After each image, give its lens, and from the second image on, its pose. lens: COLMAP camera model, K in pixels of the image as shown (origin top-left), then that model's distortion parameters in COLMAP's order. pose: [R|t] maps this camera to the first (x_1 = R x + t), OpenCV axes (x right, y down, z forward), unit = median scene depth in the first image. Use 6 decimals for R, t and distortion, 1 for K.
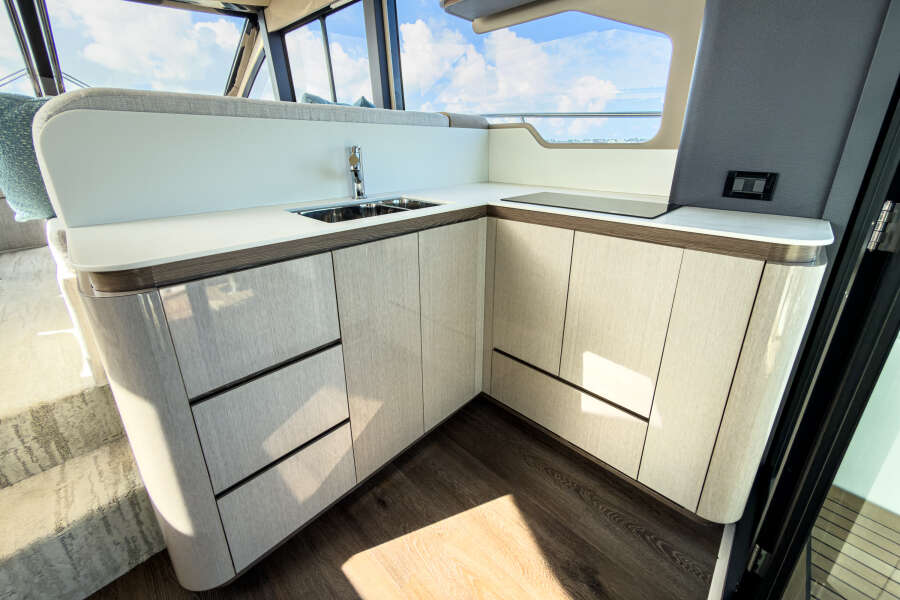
lens RADIAL K [[358.4, 0, 448.8], [0, 358.4, 273.2], [0, 0, 1]] dist [-0.008650, -0.000485]
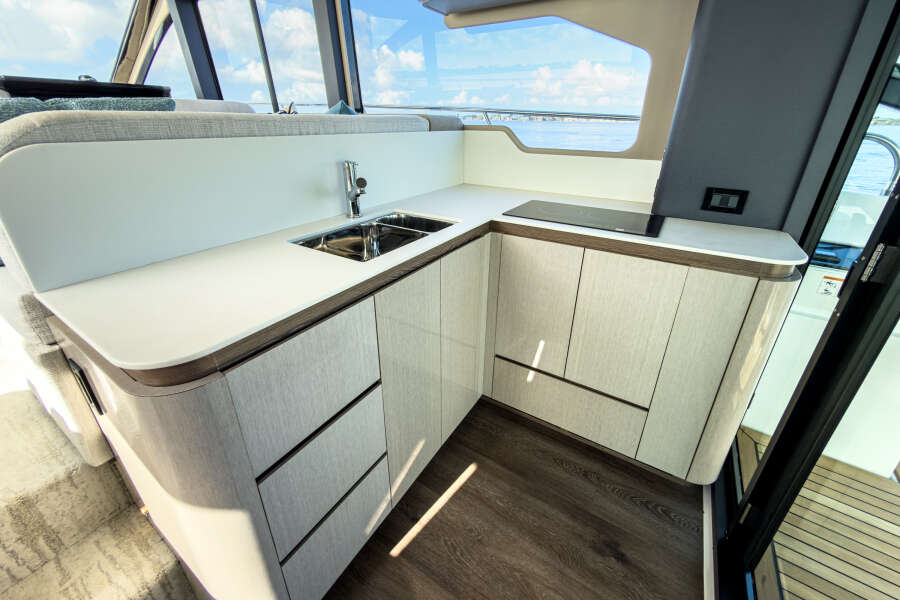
lens RADIAL K [[359.8, 0, 446.4], [0, 359.8, 282.0], [0, 0, 1]] dist [-0.007299, -0.000191]
pose [[0.979309, -0.076567, 0.187329, -0.265063], [0.060479, 0.994091, 0.090145, -0.142488], [-0.193124, -0.076950, 0.978152, 0.025332]]
